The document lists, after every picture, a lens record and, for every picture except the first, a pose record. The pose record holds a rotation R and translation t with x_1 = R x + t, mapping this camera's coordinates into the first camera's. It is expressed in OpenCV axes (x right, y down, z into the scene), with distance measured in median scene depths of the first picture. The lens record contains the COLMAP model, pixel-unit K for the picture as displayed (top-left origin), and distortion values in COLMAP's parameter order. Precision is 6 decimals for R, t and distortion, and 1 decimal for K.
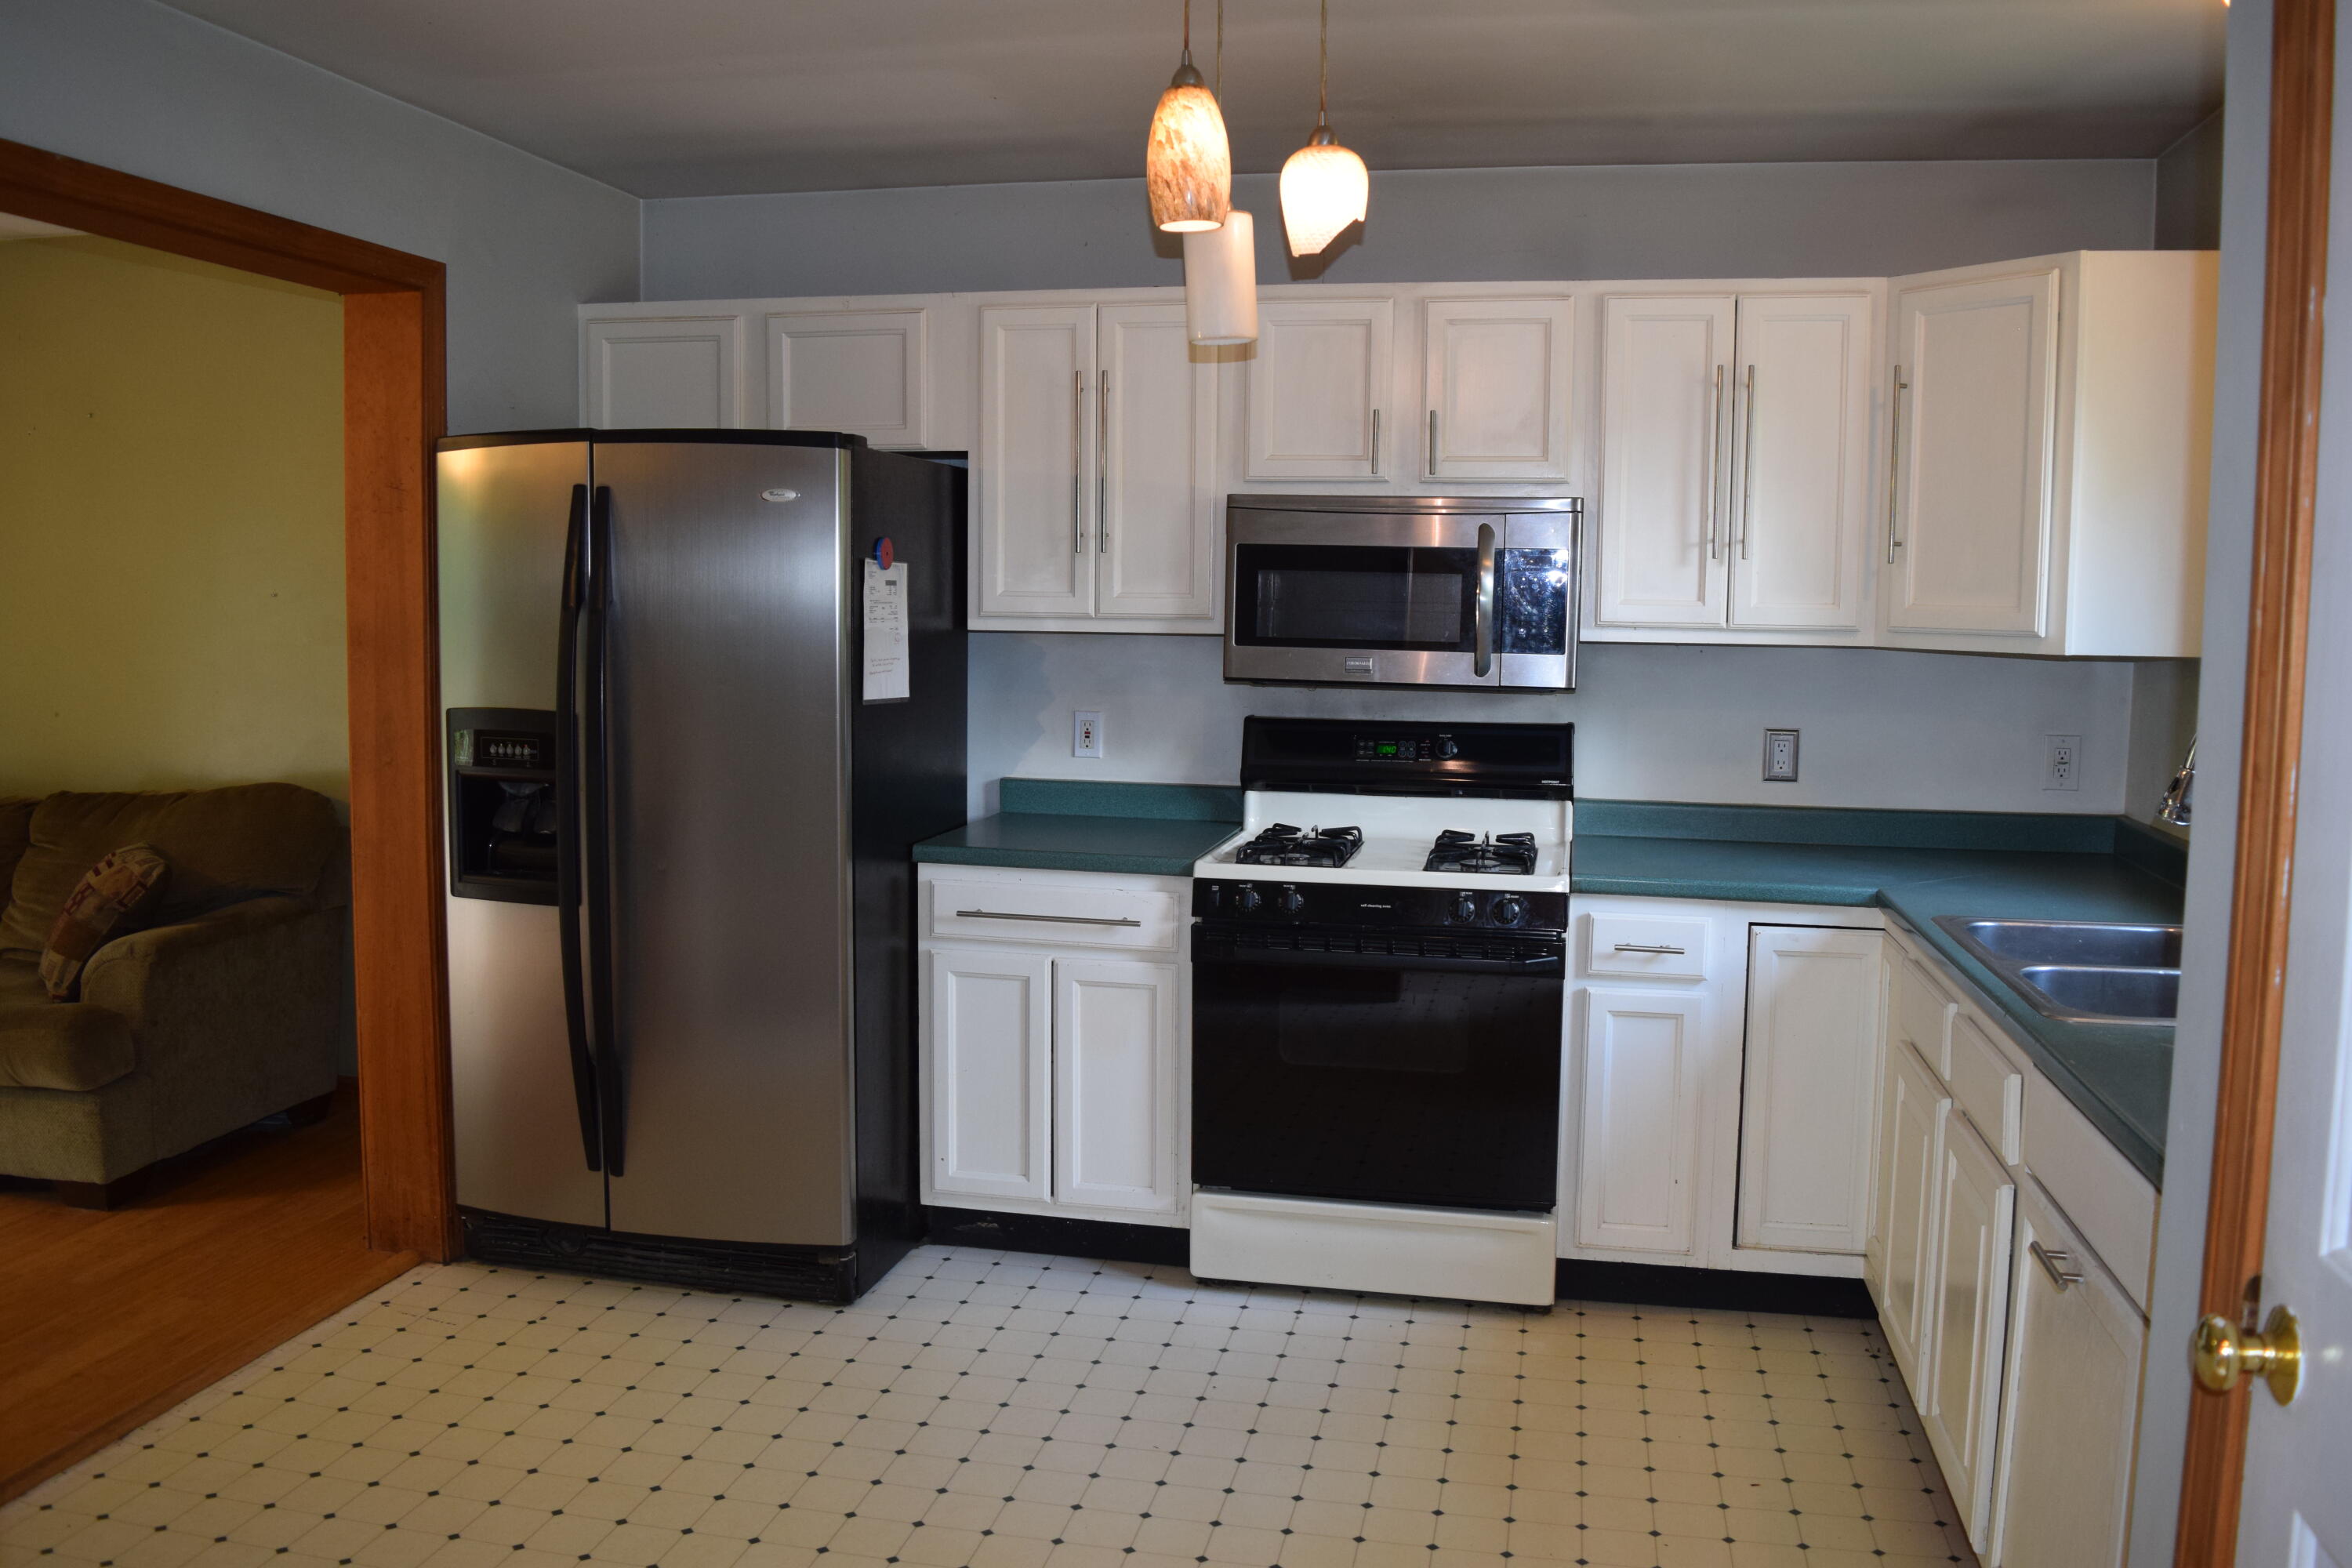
lens RADIAL K [[1864.8, 0, 1180.3], [0, 1864.8, 786.9], [0, 0, 1]] dist [-0.100428, 0.007322]
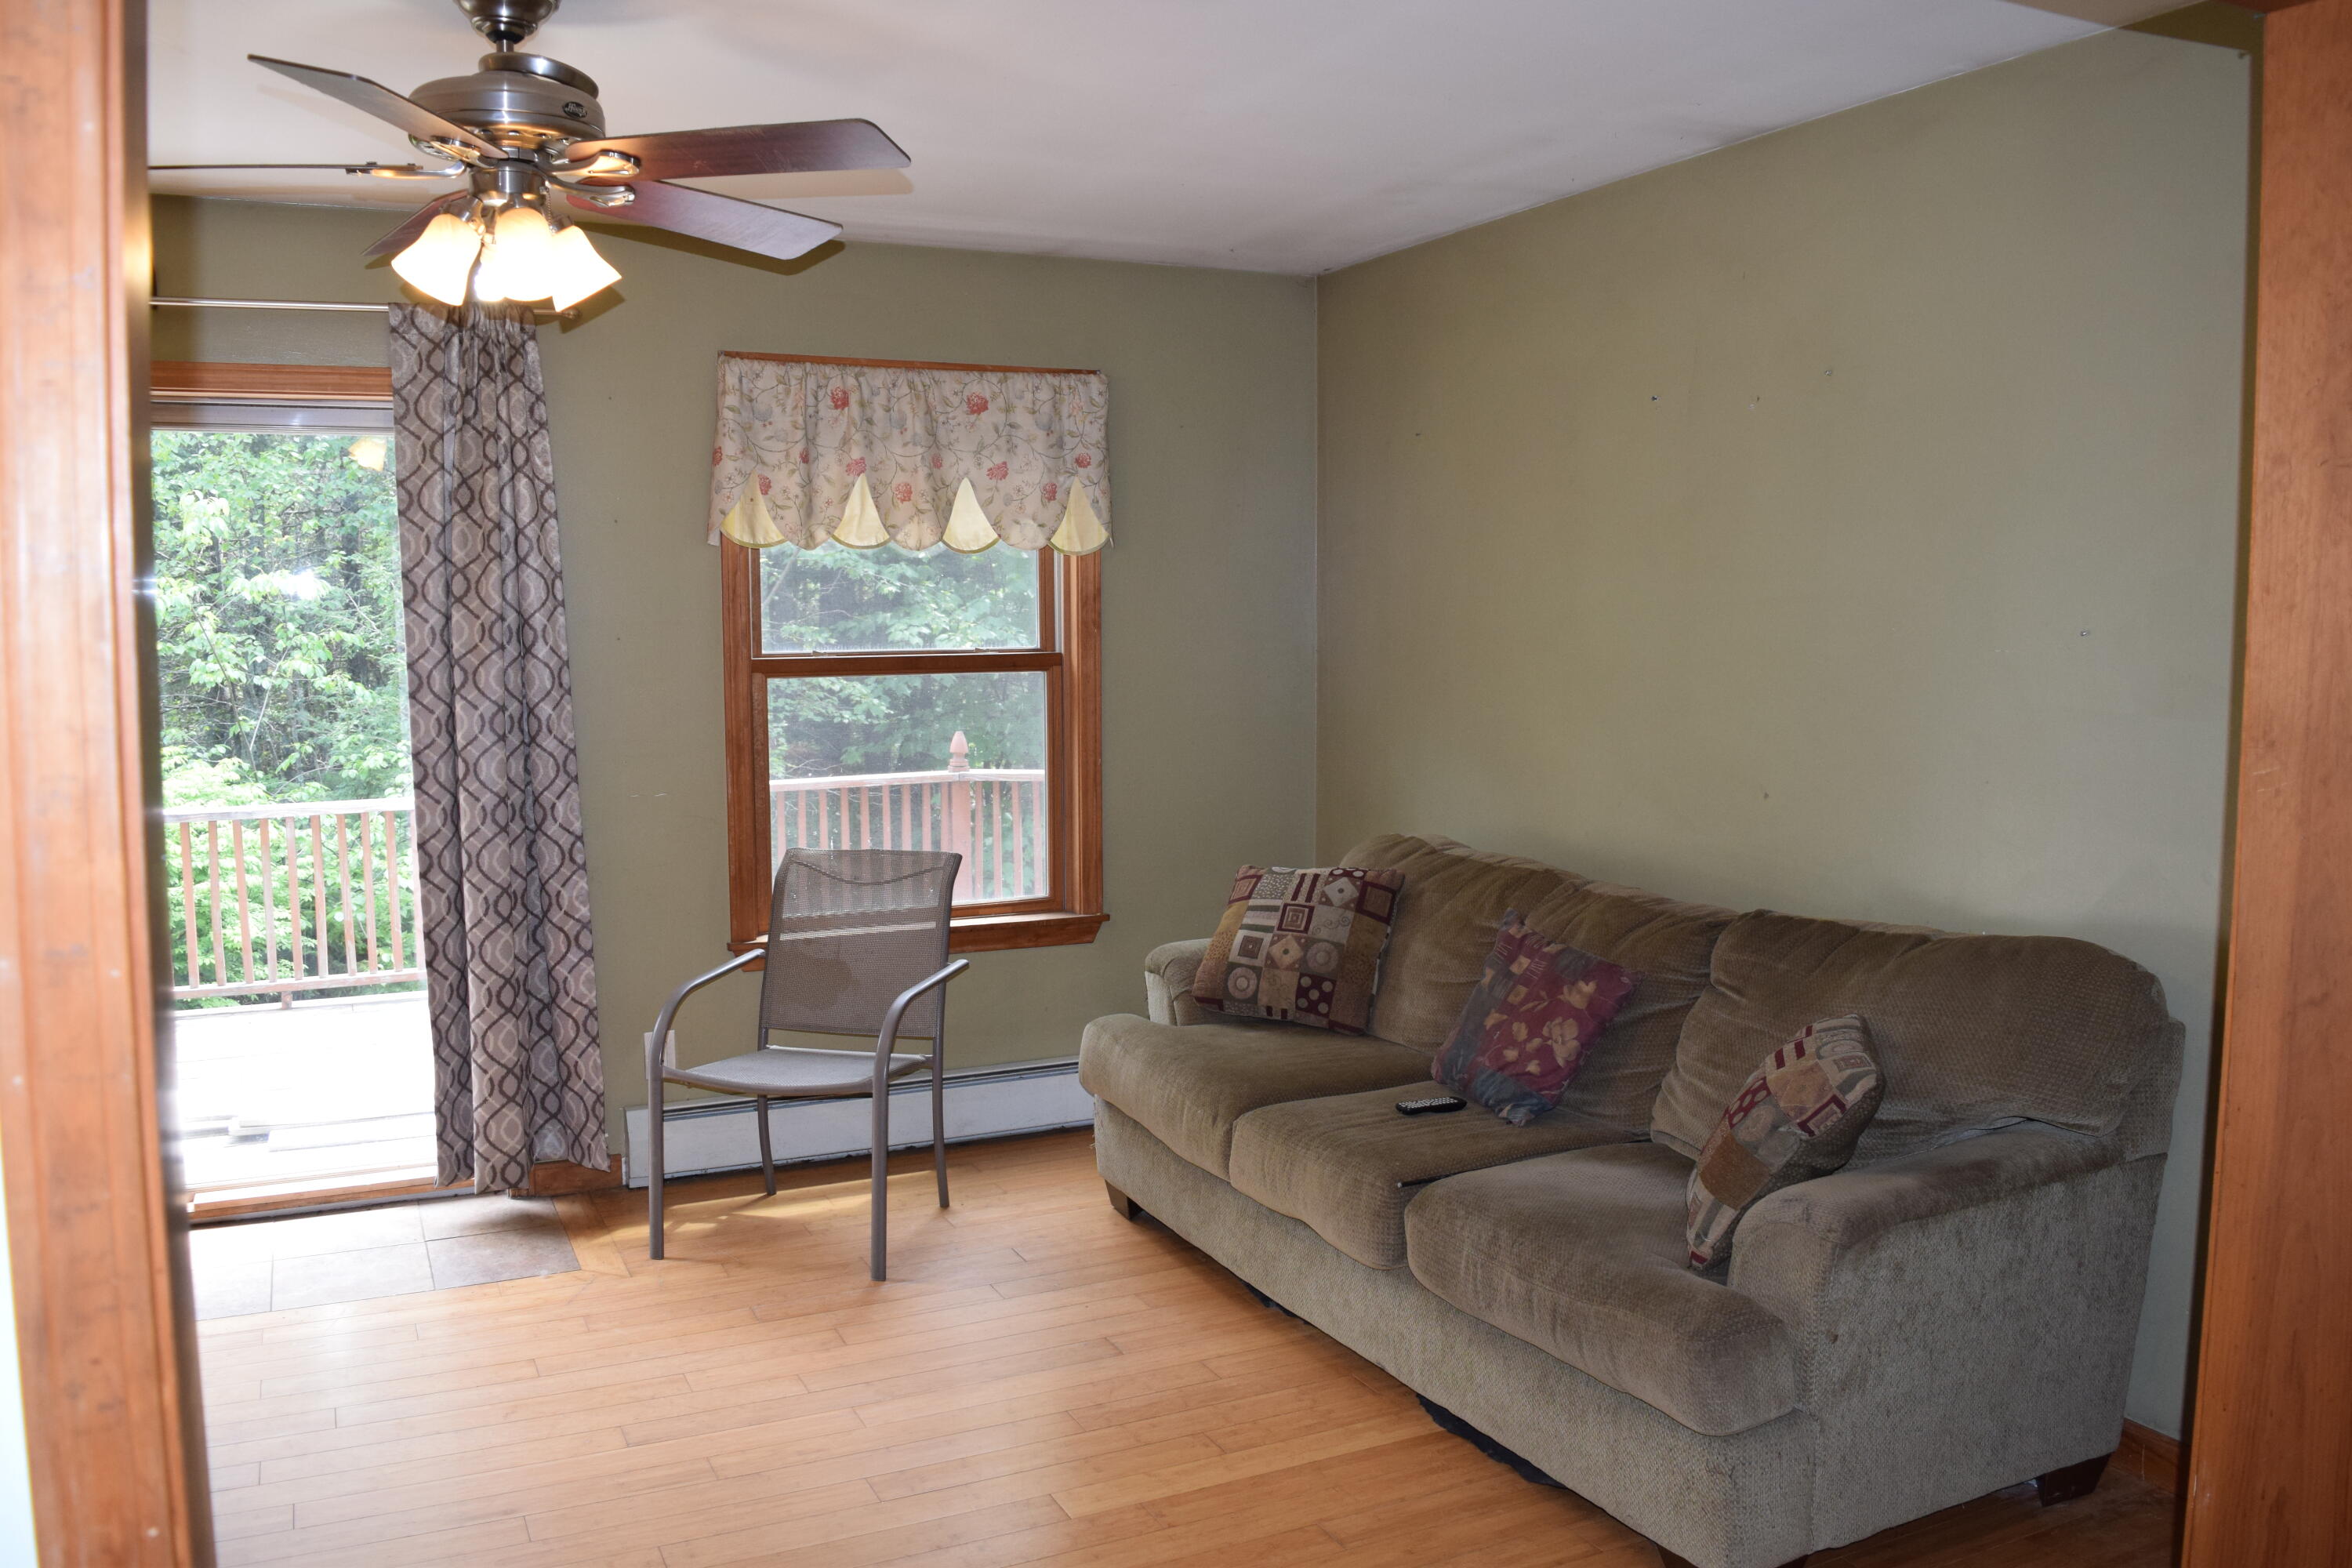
lens RADIAL K [[1864.8, 0, 1177.8], [0, 1864.8, 786.9], [0, 0, 1]] dist [-0.100428, 0.007322]
pose [[0.608643, 0.053096, -0.791666, -0.212800], [-0.058427, 0.998049, 0.022019, -0.054282], [0.791290, 0.032853, 0.610557, 0.418098]]
